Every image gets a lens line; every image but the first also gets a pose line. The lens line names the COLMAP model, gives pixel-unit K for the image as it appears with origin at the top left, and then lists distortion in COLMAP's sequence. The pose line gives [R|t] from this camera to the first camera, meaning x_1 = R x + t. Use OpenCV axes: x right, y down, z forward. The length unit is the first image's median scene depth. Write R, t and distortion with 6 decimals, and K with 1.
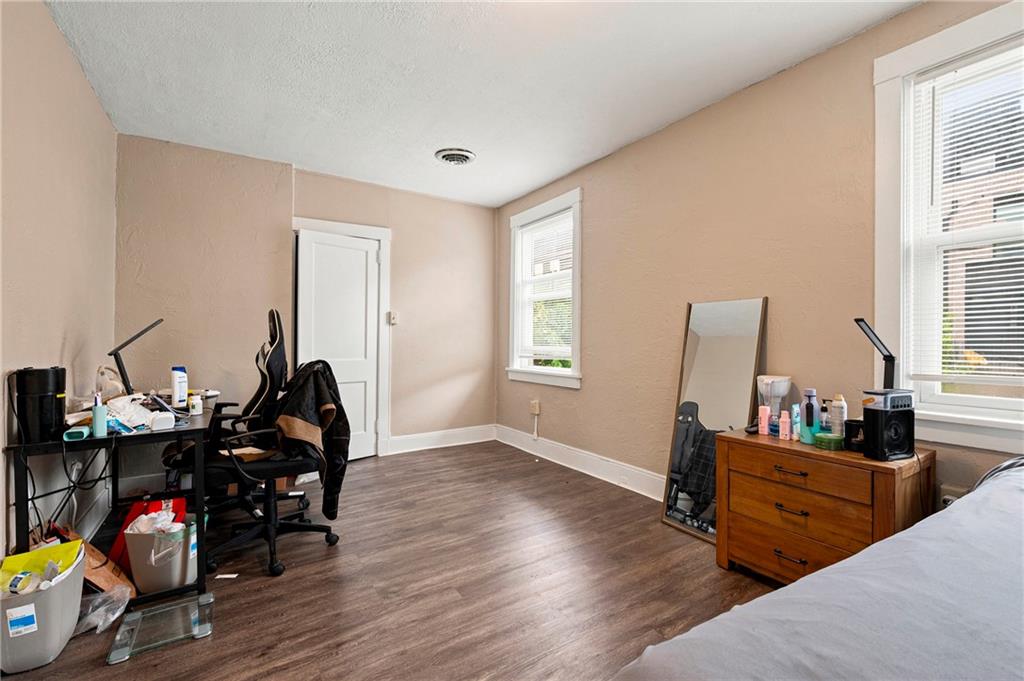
lens RADIAL K [[441.2, 0, 514.5], [0, 441.2, 340.0], [0, 0, 1]] dist [0.001054, 0.000199]
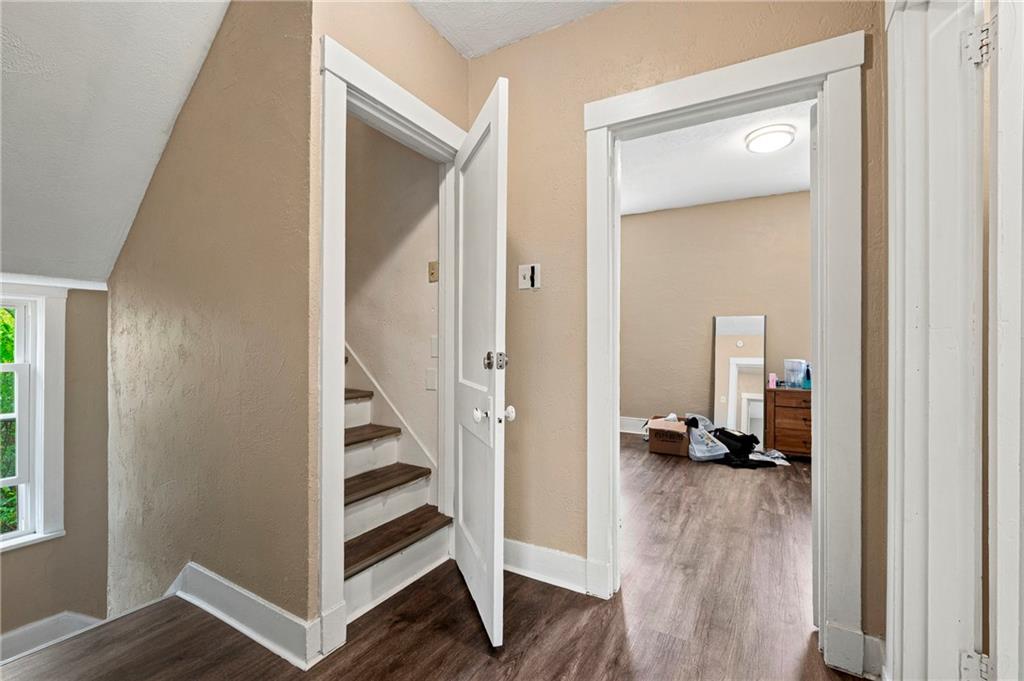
lens RADIAL K [[441.2, 0, 514.5], [0, 441.2, 340.0], [0, 0, 1]] dist [0.001054, 0.000199]
pose [[0.895355, -0.007244, 0.445294, -1.427908], [0.004983, 0.999968, 0.006249, -0.012378], [-0.445325, -0.003376, 0.895362, -0.221916]]
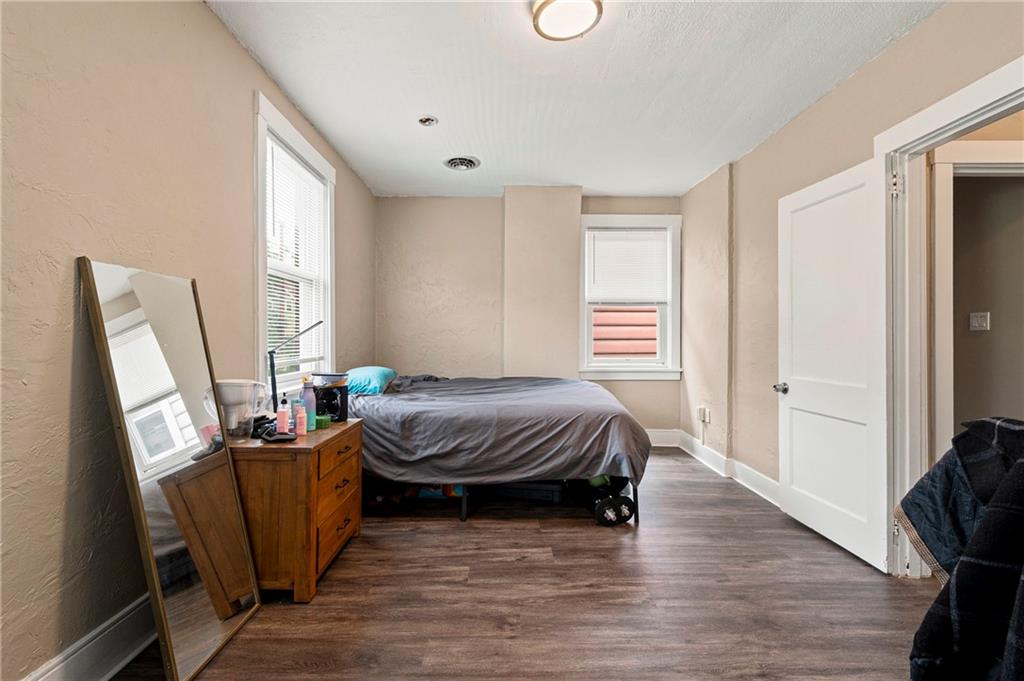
lens RADIAL K [[441.2, 0, 514.5], [0, 441.2, 340.0], [0, 0, 1]] dist [0.001054, 0.000199]
pose [[-0.849815, -0.008716, 0.527008, -0.342102], [-0.012264, 0.999920, -0.003238, 0.002778], [-0.526938, -0.009214, -0.849854, 1.611213]]
